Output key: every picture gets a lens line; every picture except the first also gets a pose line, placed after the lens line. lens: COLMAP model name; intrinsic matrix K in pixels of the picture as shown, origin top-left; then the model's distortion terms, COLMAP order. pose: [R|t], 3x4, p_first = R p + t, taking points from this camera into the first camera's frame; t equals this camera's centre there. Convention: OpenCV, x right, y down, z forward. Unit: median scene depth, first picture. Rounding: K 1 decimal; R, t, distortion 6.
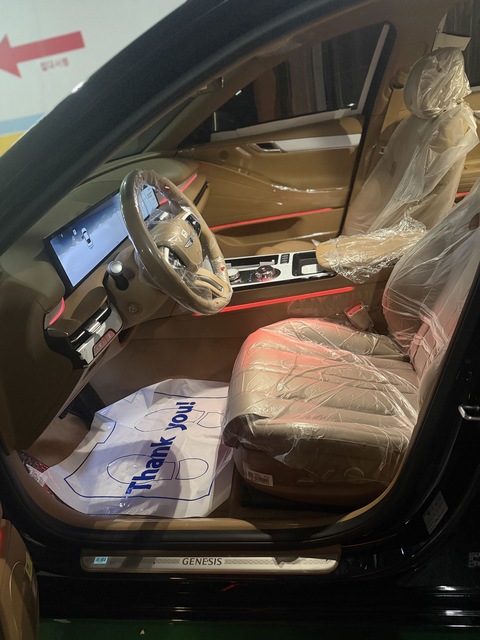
lens RADIAL K [[461.4, 0, 240.0], [0, 461.4, 320.0], [0, 0, 1]] dist [0.028794, 0.000495]
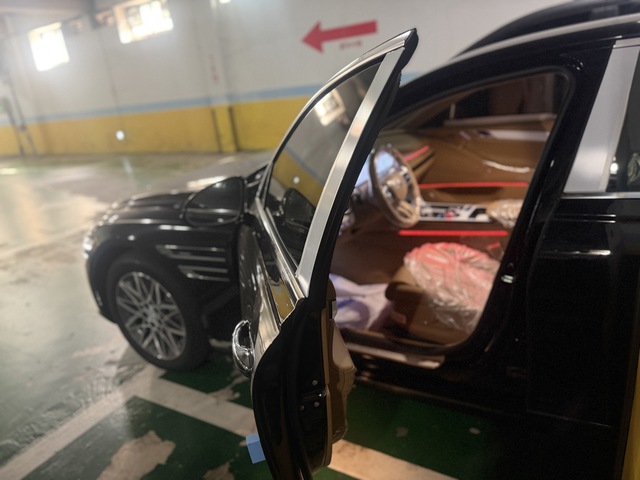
lens RADIAL K [[461.4, 0, 320.0], [0, 461.4, 240.0], [0, 0, 1]] dist [0.028794, 0.000495]
pose [[0.921740, 0.177065, -0.345026, 0.195424], [-0.205543, 0.977497, -0.047463, 0.141912], [0.328858, 0.114666, 0.937392, -0.583802]]
